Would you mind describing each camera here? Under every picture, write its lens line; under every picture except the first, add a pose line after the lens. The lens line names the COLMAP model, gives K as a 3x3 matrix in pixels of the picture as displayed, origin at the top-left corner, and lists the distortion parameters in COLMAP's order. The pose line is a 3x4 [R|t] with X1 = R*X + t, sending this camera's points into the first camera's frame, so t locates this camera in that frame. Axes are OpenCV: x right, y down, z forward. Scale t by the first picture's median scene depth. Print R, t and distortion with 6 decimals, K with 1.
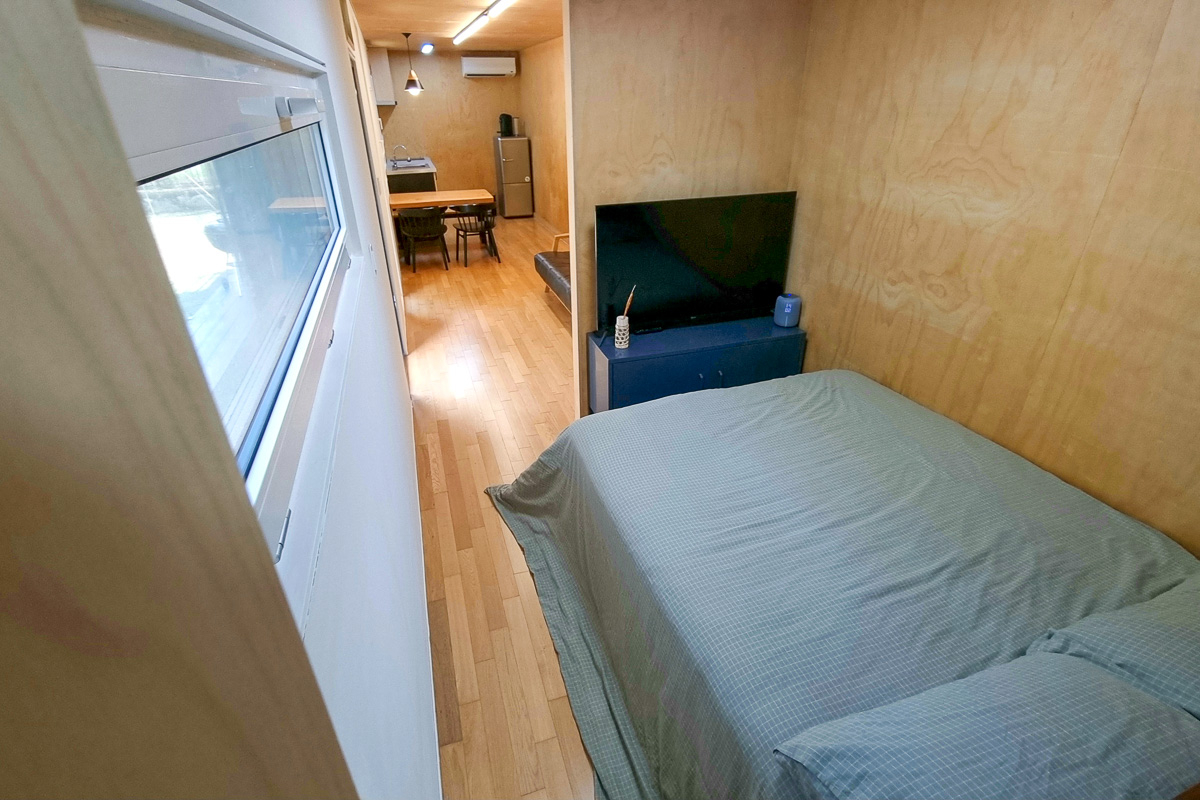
lens RADIAL K [[578.2, 0, 598.2], [0, 578.2, 396.8], [0, 0, 1]] dist [0.004933, -0.000805]
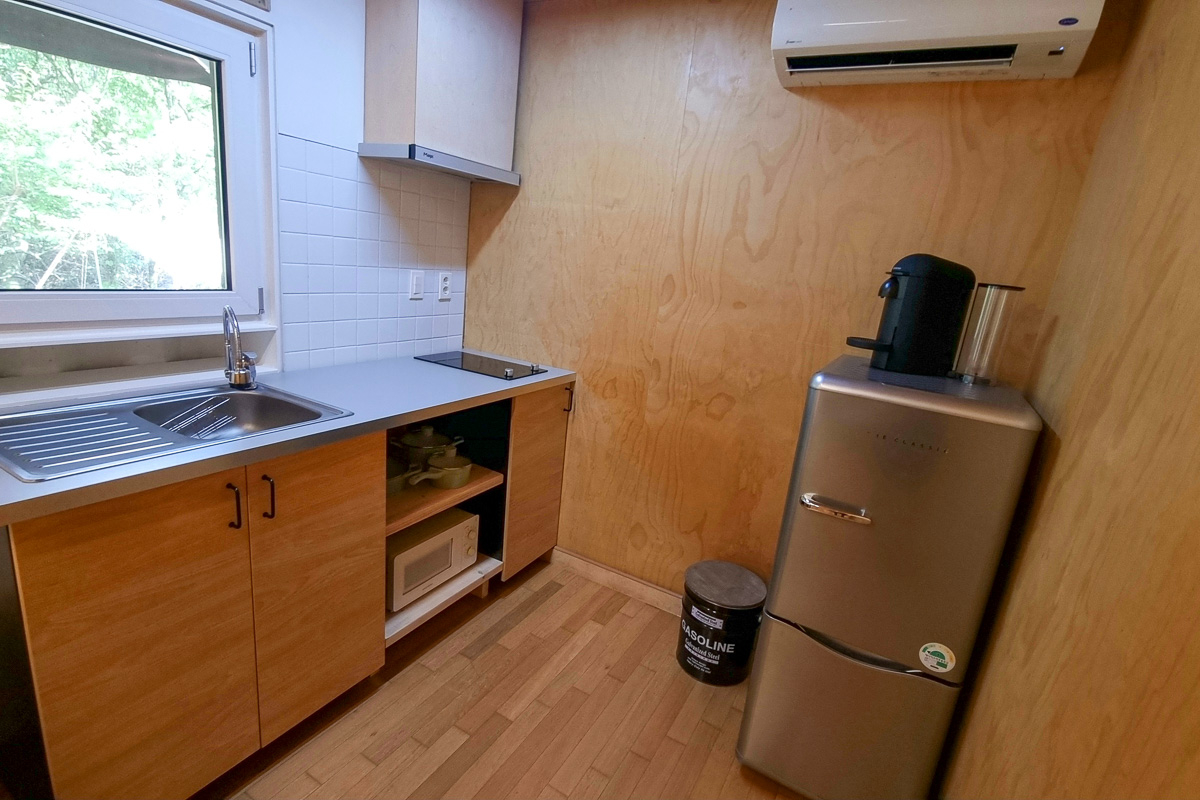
lens RADIAL K [[574.2, 0, 591.3], [0, 574.2, 395.7], [0, 0, 1]] dist [0.004728, -0.001368]
pose [[0.664739, 0.262393, -0.699480, -0.317548], [-0.443381, 0.892131, -0.086699, -1.270799], [0.601278, 0.367768, 0.709374, 2.700098]]
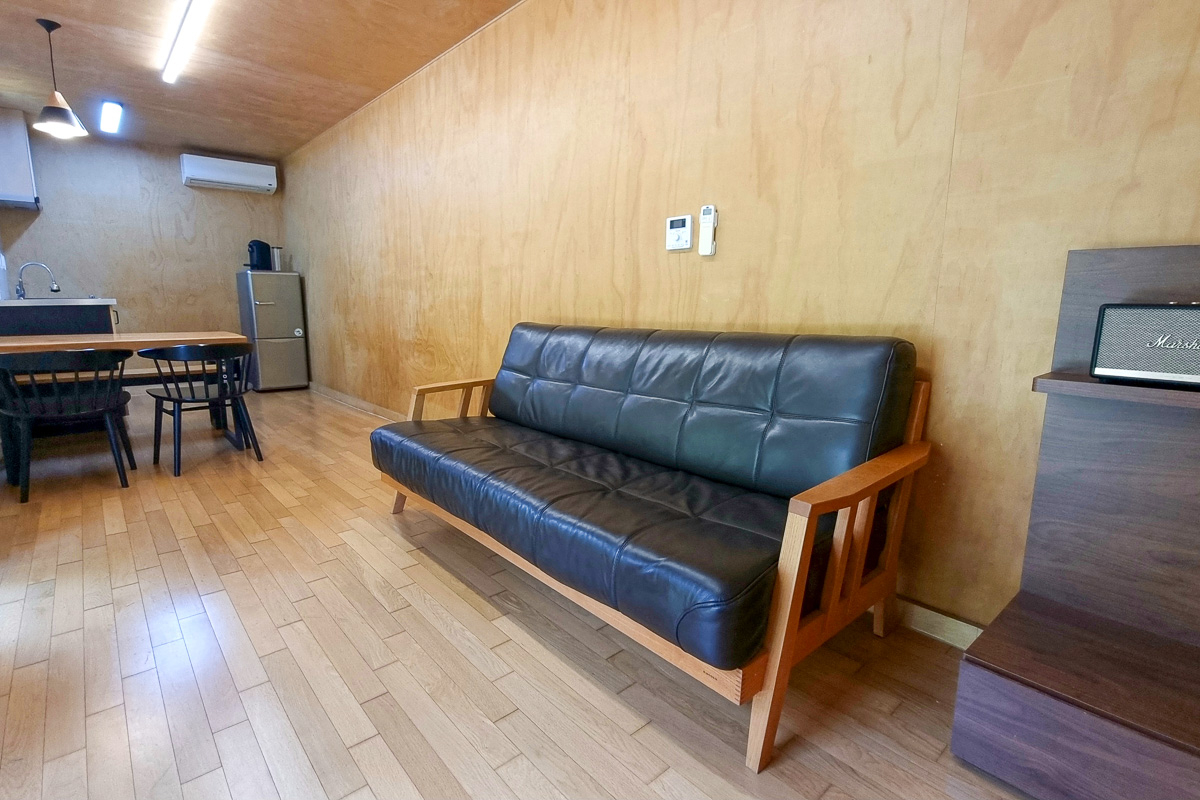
lens RADIAL K [[578.2, 0, 598.2], [0, 578.2, 396.8], [0, 0, 1]] dist [0.004933, -0.000805]
pose [[0.917365, -0.049323, 0.394980, -0.246736], [0.168967, 0.946708, -0.274214, -0.248115], [-0.360406, 0.318293, 0.876811, 1.113706]]
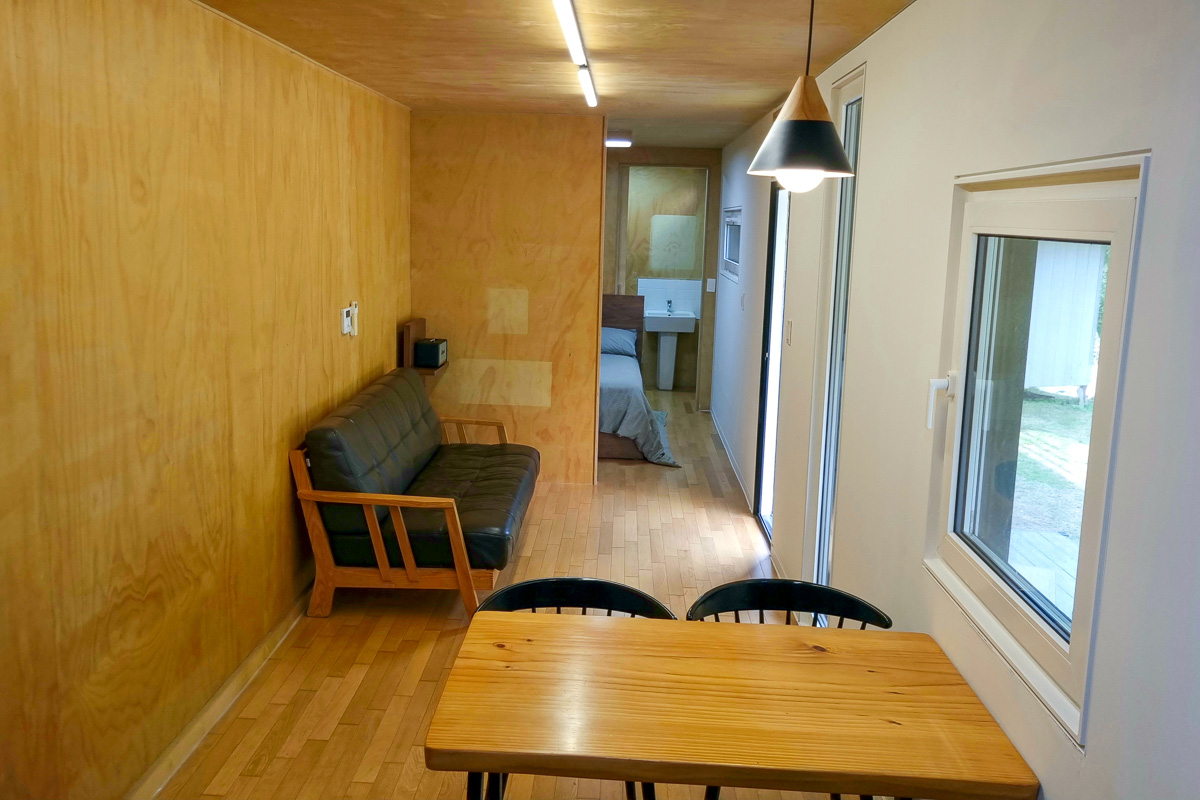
lens RADIAL K [[1067.2, 0, 578.6], [0, 1067.2, 390.9], [0, 0, 1]] dist [0.001377, 0.120771]
pose [[-0.935501, -0.072448, 0.345816, -0.863673], [0.146370, 0.811352, 0.565936, -1.559978], [-0.321580, 0.580051, -0.748417, 3.041131]]
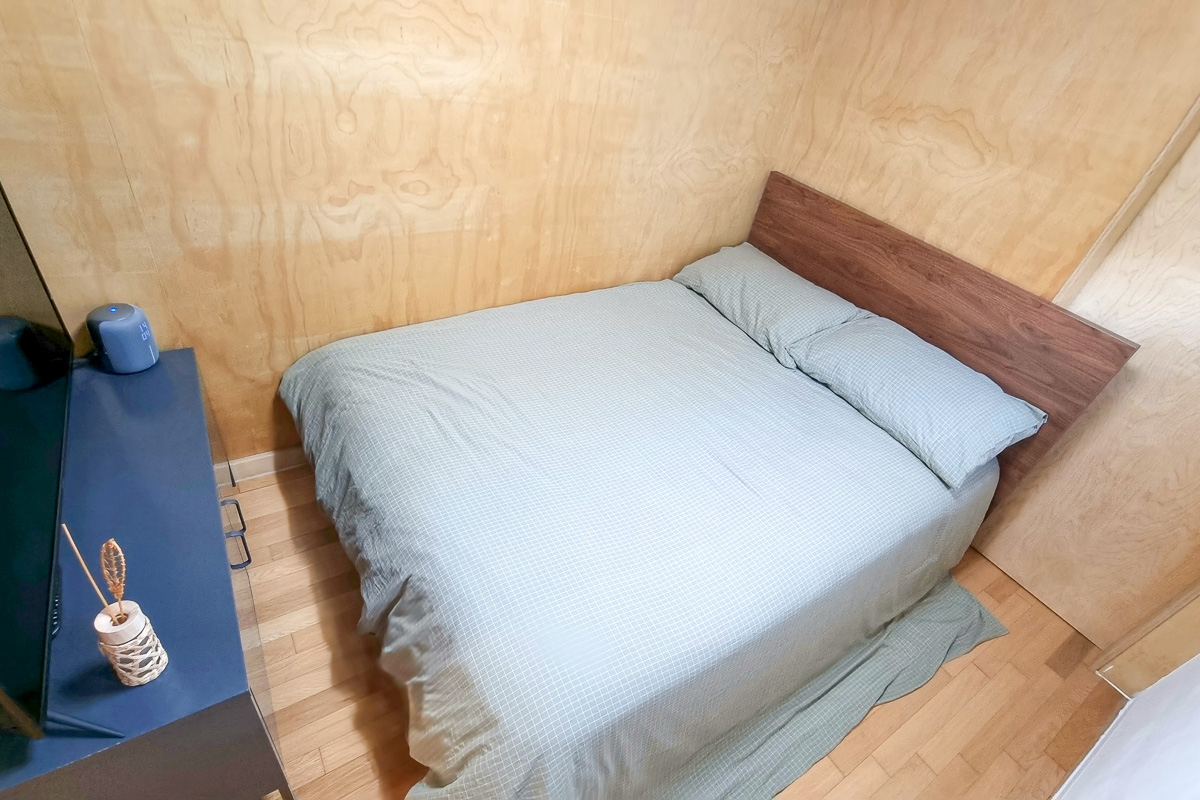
lens RADIAL K [[578.2, 0, 598.2], [0, 578.2, 396.8], [0, 0, 1]] dist [0.004933, -0.000805]
pose [[-0.247612, -0.613152, 0.750155, -0.202108], [0.303618, 0.686159, 0.661062, -0.373449], [-0.920057, 0.391447, 0.016263, 0.751954]]
